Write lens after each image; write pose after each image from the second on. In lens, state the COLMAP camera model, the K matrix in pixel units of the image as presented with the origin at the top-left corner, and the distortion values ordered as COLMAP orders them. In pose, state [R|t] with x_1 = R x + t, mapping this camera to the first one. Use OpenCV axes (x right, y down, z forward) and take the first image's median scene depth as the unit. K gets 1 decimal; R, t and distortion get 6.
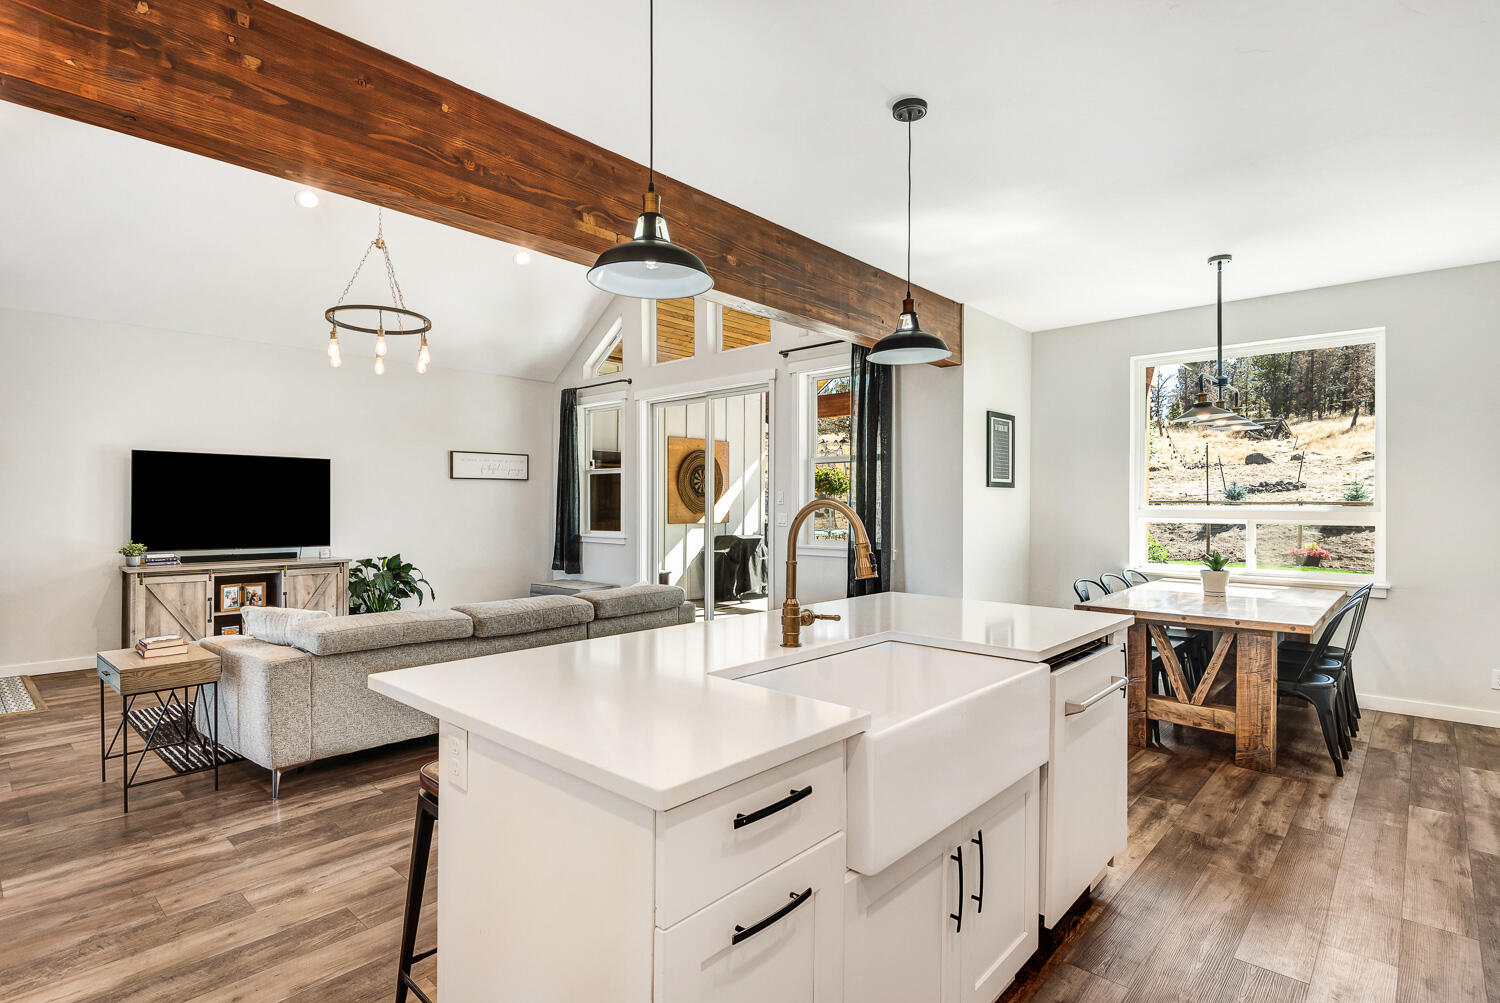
lens RADIAL K [[741.2, 0, 747.8], [0, 741.2, 495.2], [0, 0, 1]] dist [0.018865, -0.014192]
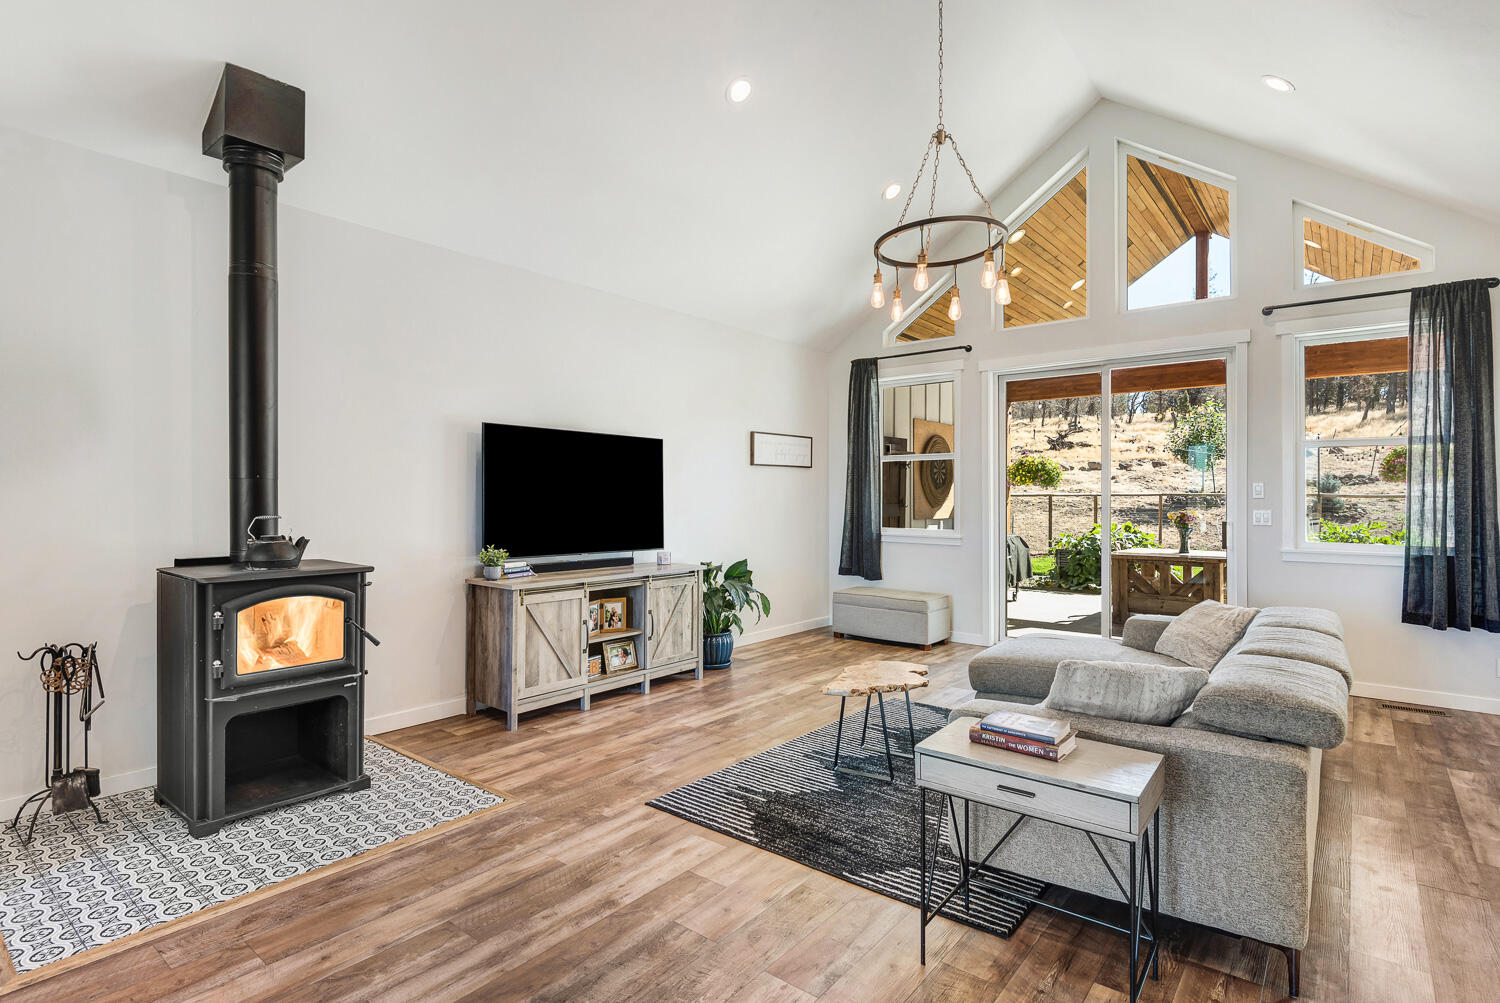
lens RADIAL K [[741.2, 0, 747.8], [0, 741.2, 495.2], [0, 0, 1]] dist [0.018865, -0.014192]
pose [[0.998236, 0.003872, 0.059252, -0.567491], [-0.004649, 0.999905, 0.012973, 0.000707], [-0.059196, -0.013226, 0.998159, 0.228570]]
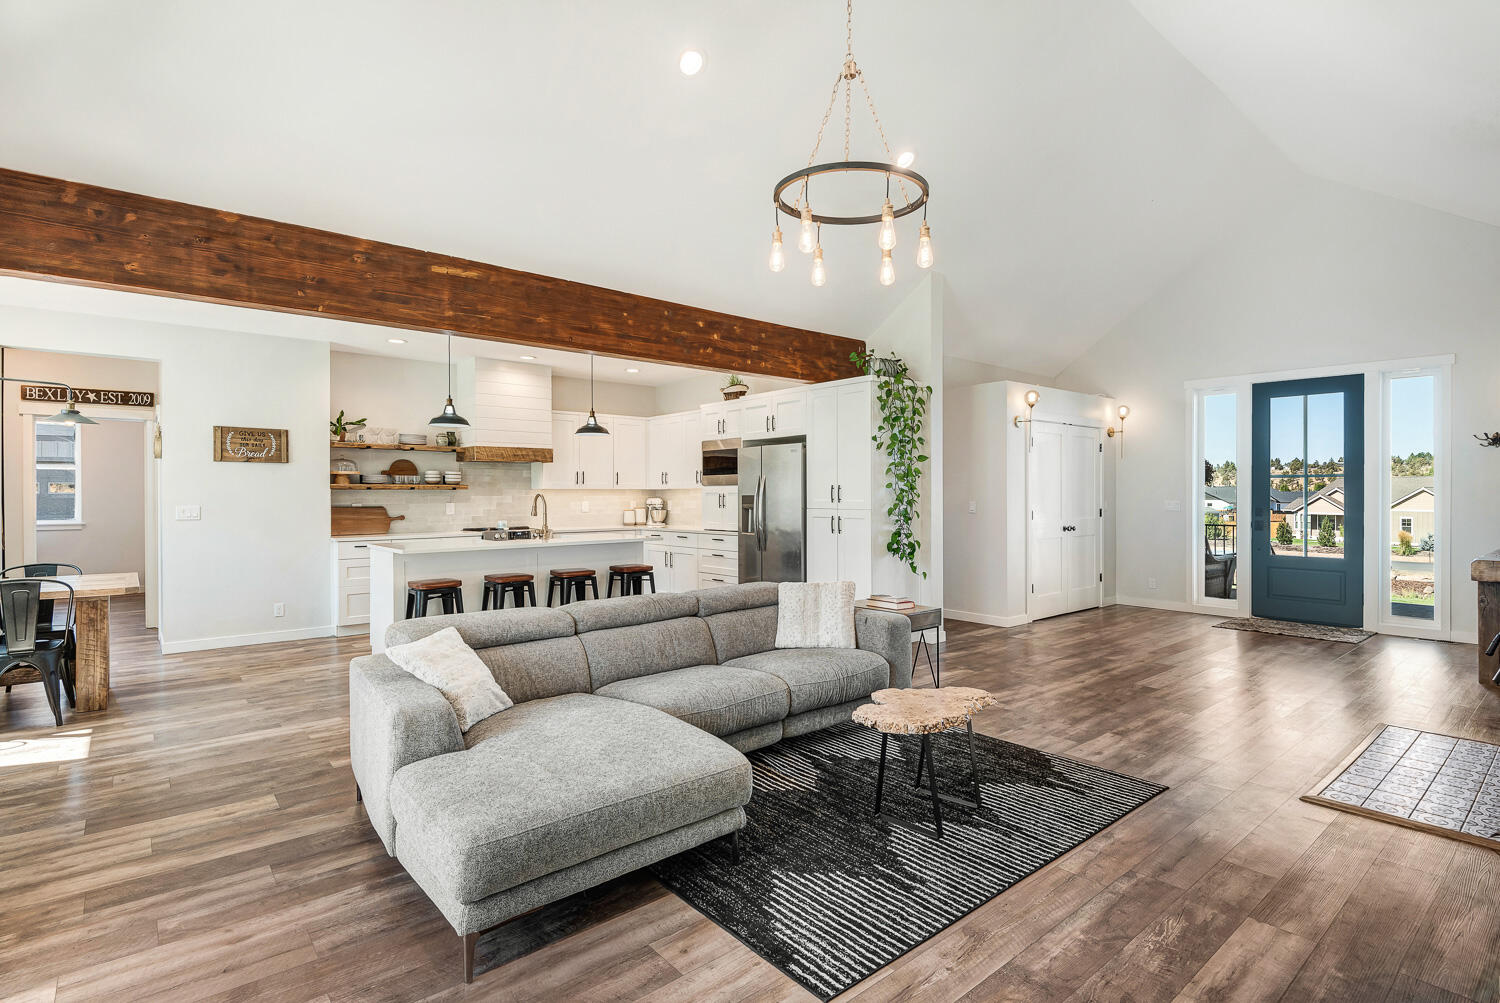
lens RADIAL K [[741.2, 0, 747.8], [0, 741.2, 495.2], [0, 0, 1]] dist [0.018865, -0.014192]
pose [[-0.991327, 0.000943, 0.131413, -0.382621], [-0.001172, 0.999871, -0.016015, 0.015966], [-0.131411, -0.016030, -0.991198, 1.279176]]
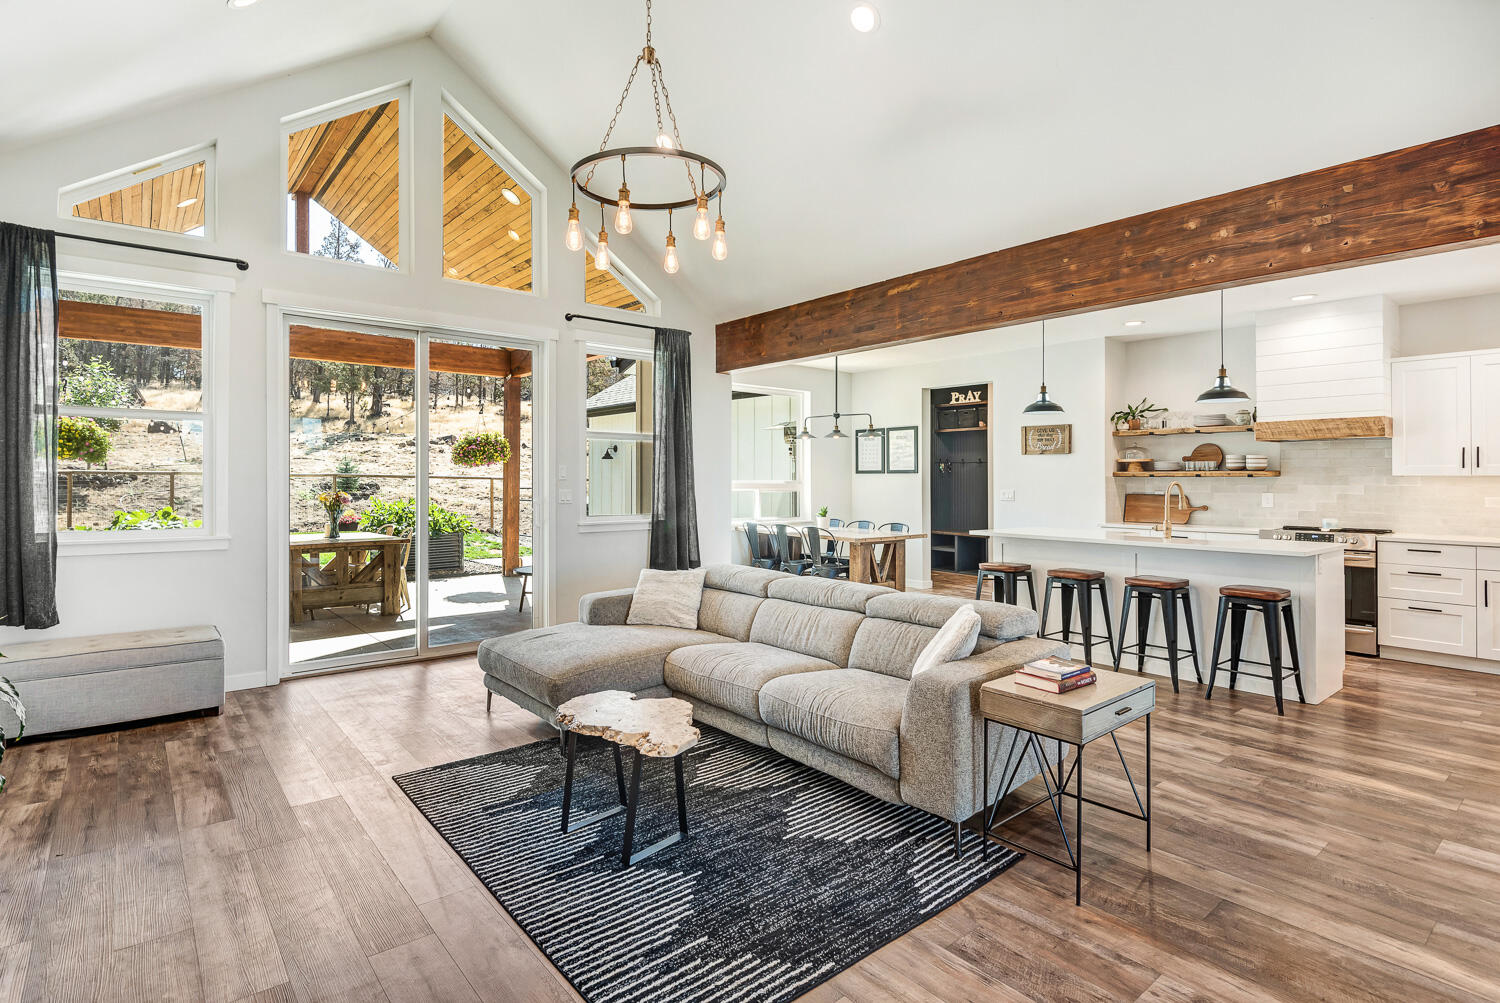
lens RADIAL K [[741.2, 0, 747.8], [0, 741.2, 495.2], [0, 0, 1]] dist [0.018865, -0.014192]
pose [[0.137632, -0.021263, 0.990255, -0.851230], [-0.021389, 0.999473, 0.024433, 0.002275], [-0.990252, -0.024543, 0.137105, 0.659743]]
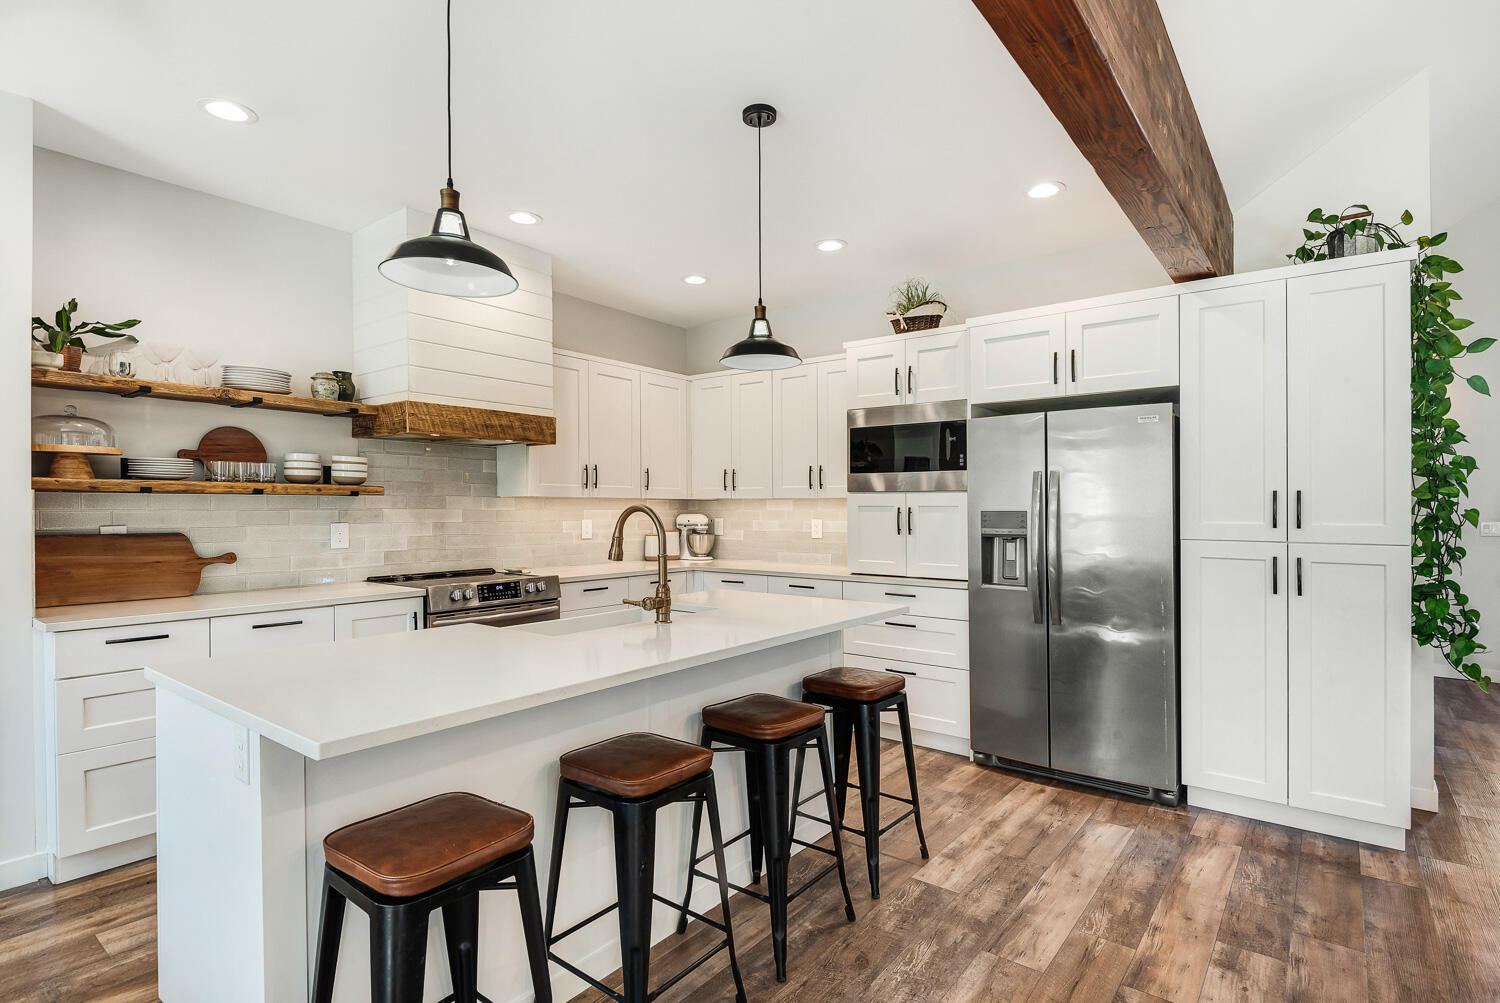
lens RADIAL K [[746.3, 0, 740.6], [0, 746.3, 509.0], [0, 0, 1]] dist [-0.000540, -0.001227]
pose [[-0.997425, -0.004435, -0.071578, 0.010175], [-0.003238, 0.999853, -0.016835, 0.006557], [0.071642, -0.016560, -0.997293, 0.709253]]
